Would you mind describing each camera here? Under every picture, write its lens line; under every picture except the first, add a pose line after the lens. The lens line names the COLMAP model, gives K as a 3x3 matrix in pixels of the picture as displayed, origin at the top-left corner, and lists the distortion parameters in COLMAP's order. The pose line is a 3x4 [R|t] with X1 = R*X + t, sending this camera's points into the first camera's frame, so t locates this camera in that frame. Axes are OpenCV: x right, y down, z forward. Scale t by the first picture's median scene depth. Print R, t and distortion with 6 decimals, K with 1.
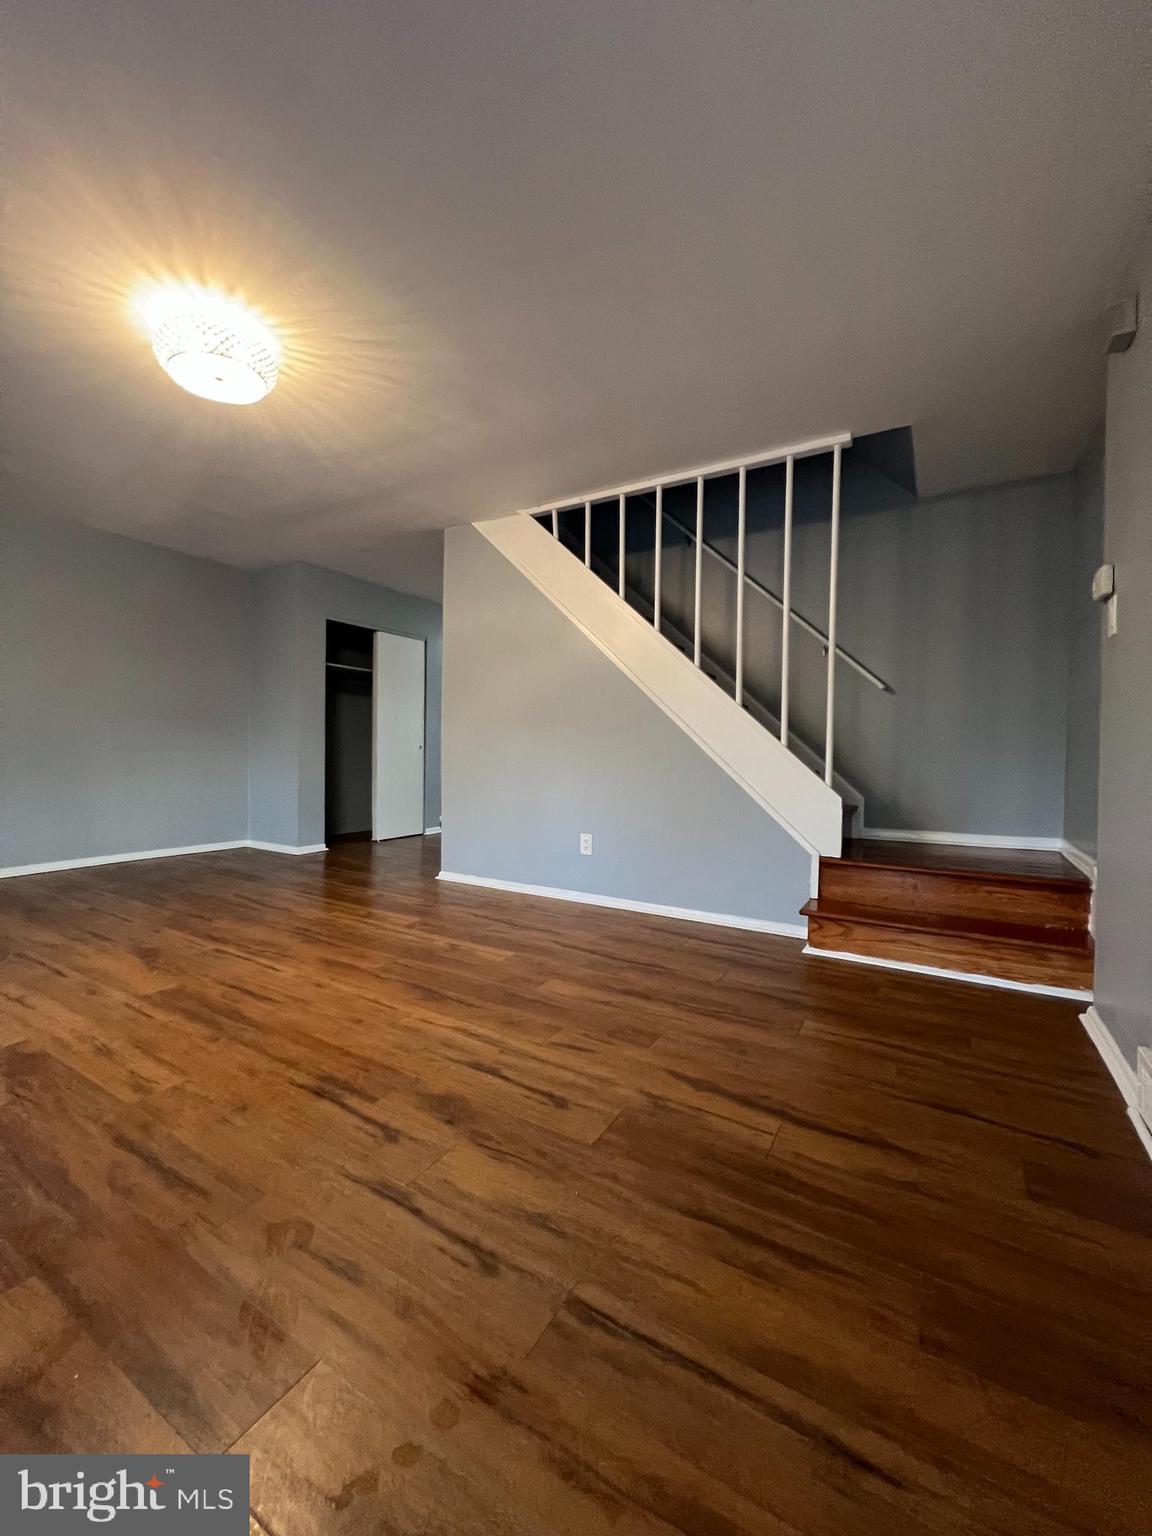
lens RADIAL K [[612.7, 0, 577.9], [0, 612.7, 766.1], [0, 0, 1]] dist [-0.000587, -0.000130]
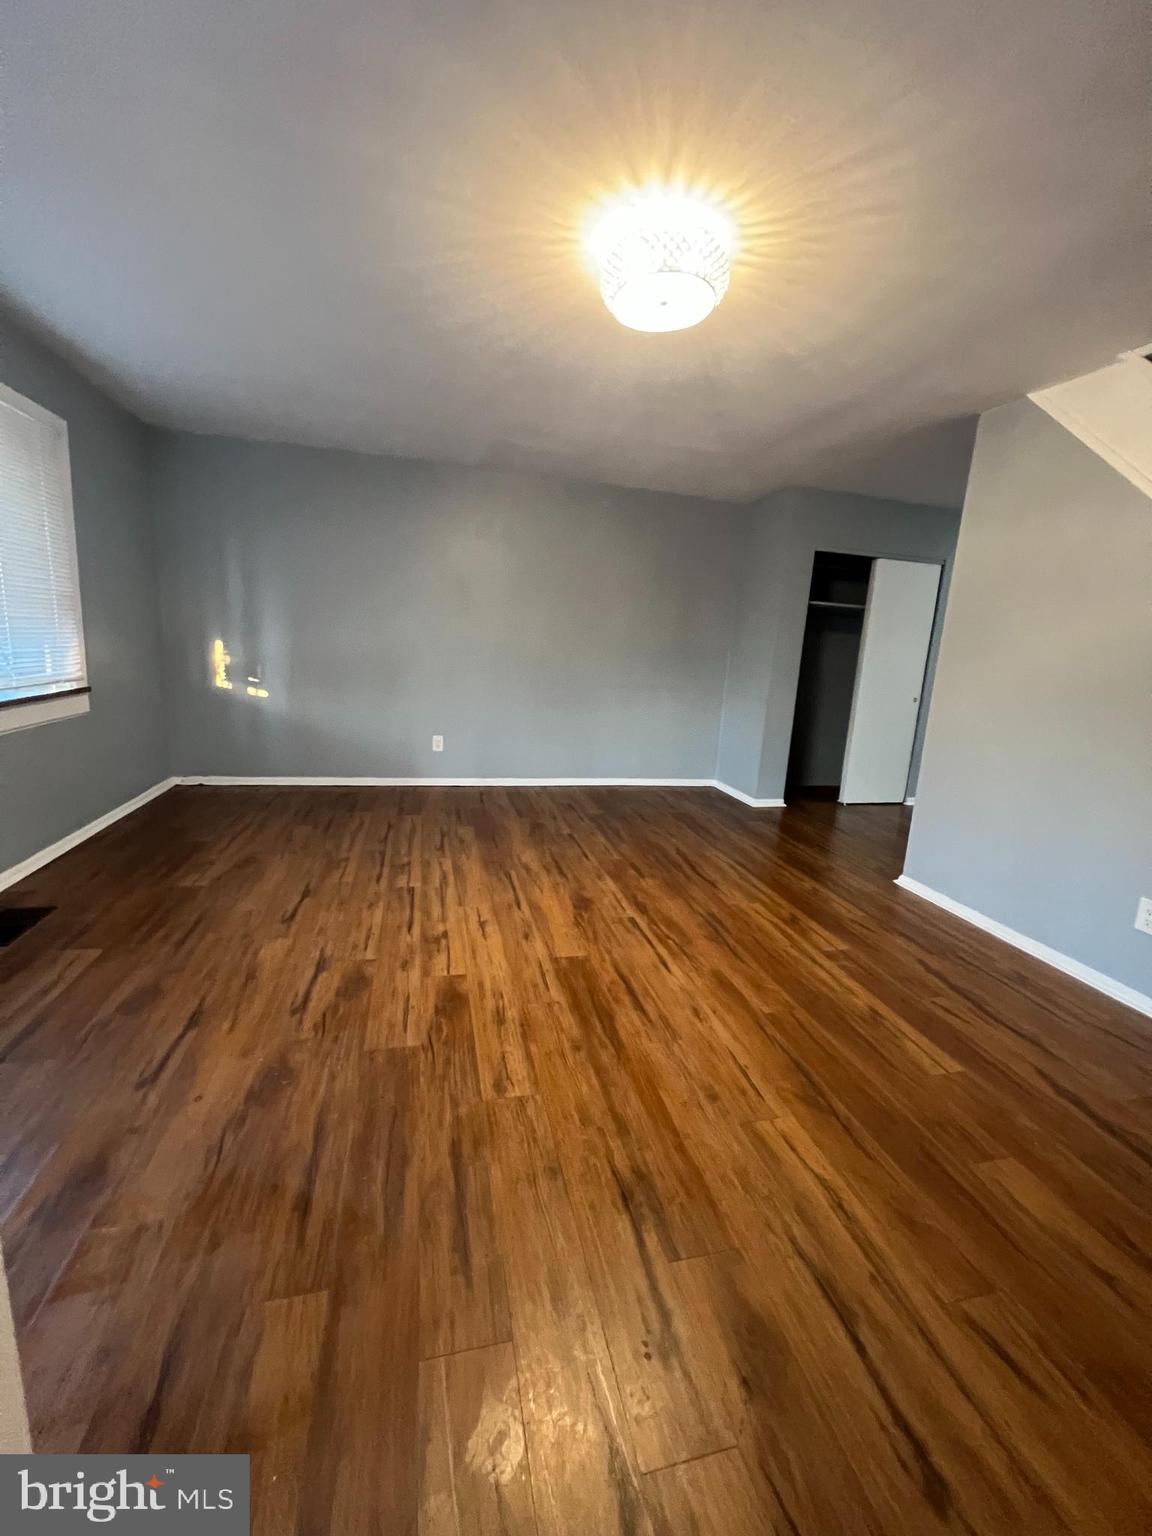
lens RADIAL K [[612.7, 0, 578.3], [0, 612.7, 764.9], [0, 0, 1]] dist [-0.000587, -0.000130]
pose [[0.703713, 0.162448, -0.691664, 0.014545], [-0.064360, 0.984083, 0.165646, -0.127571], [0.707563, -0.072052, 0.702967, 0.255485]]
